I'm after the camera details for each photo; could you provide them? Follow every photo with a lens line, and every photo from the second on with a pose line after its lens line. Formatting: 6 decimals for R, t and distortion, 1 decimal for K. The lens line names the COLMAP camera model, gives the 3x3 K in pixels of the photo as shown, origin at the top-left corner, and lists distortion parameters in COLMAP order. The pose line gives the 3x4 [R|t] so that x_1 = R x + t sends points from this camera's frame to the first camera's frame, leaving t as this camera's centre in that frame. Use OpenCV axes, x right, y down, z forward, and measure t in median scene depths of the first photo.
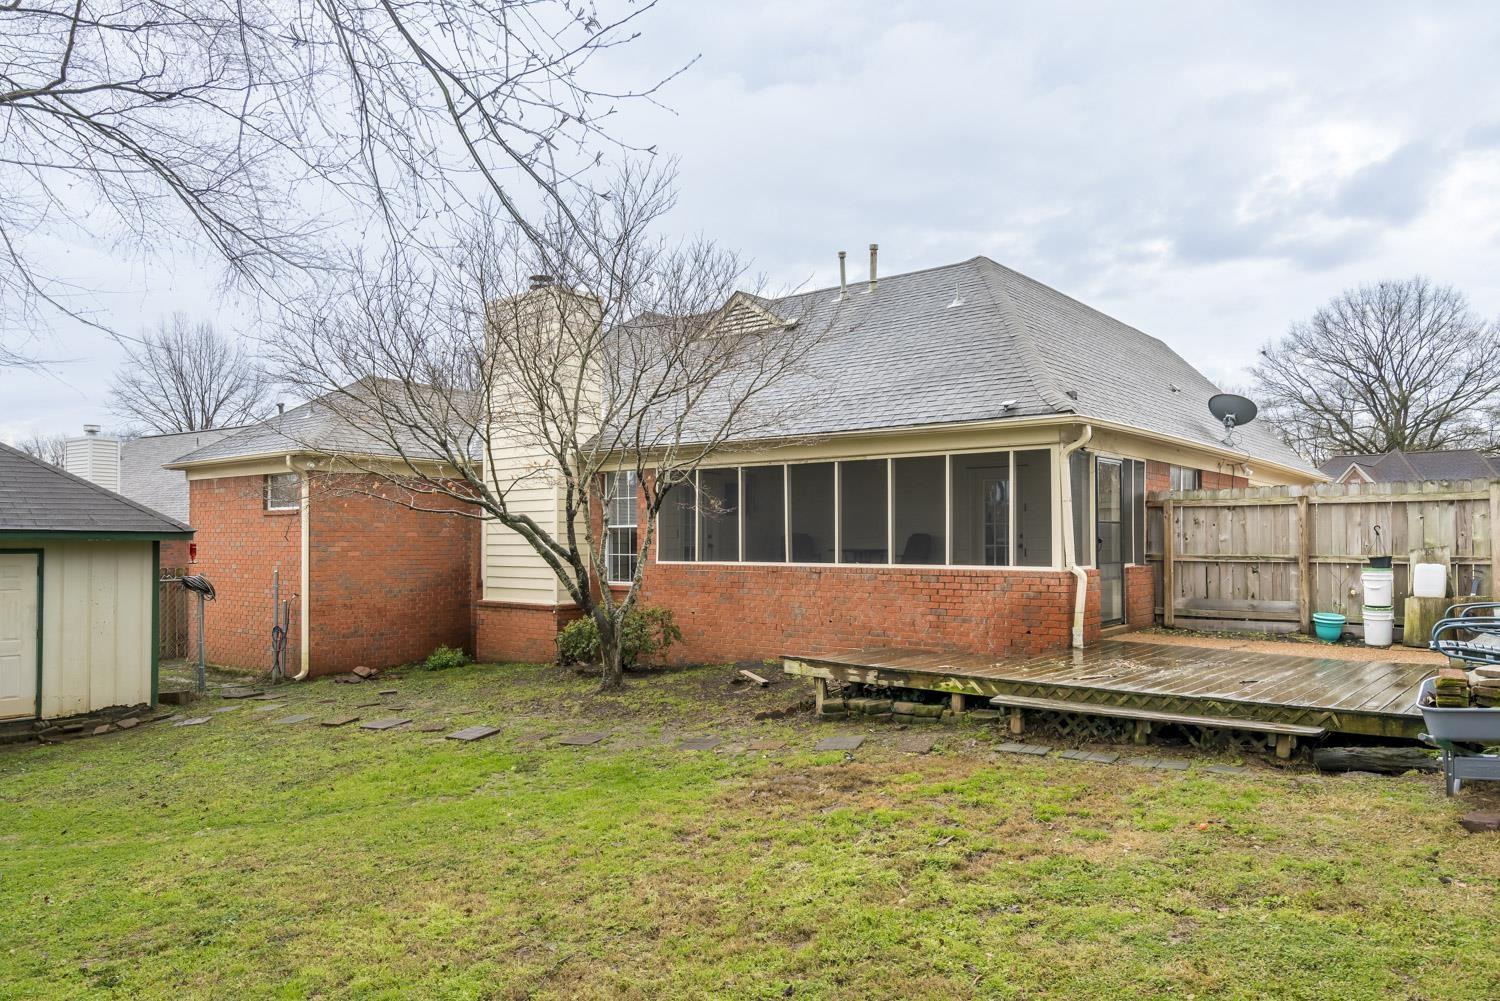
lens RADIAL K [[1037.7, 0, 750.0], [0, 1037.7, 500.5], [0, 0, 1]] dist [-0.000329, 0.001559]
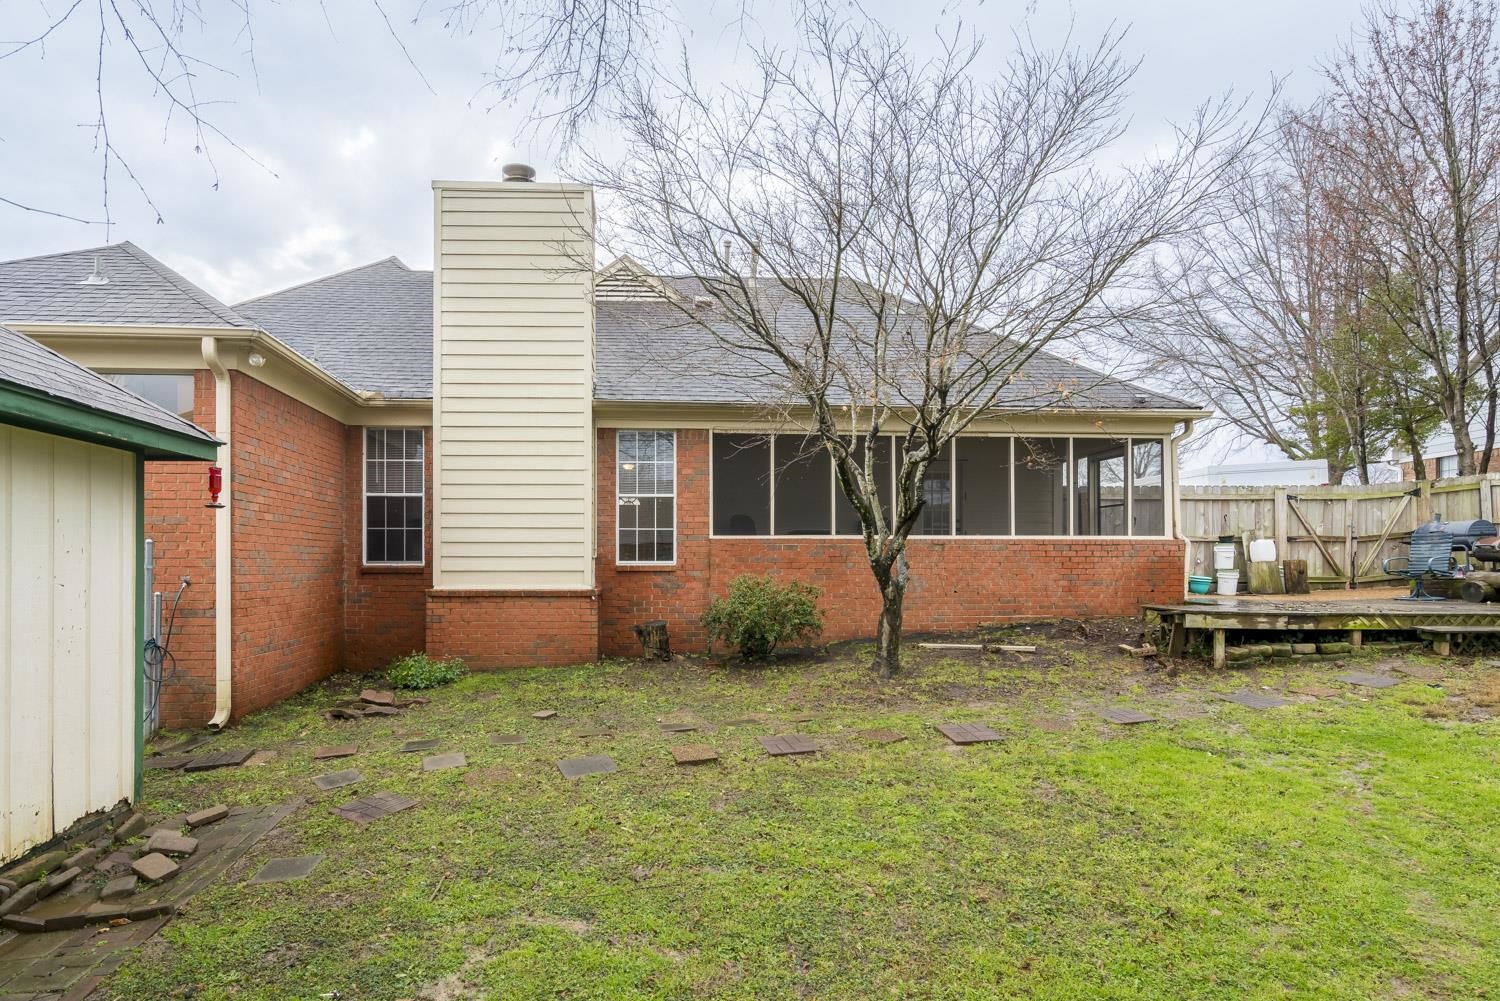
lens RADIAL K [[850.8, 0, 750.1], [0, 850.8, 544.2], [0, 0, 1]] dist [0.003265, 0.000260]
pose [[0.727986, 0.015734, 0.685411, -0.710954], [-0.027016, 0.999618, 0.005747, 0.077550], [-0.685059, -0.022701, 0.728134, 0.582737]]
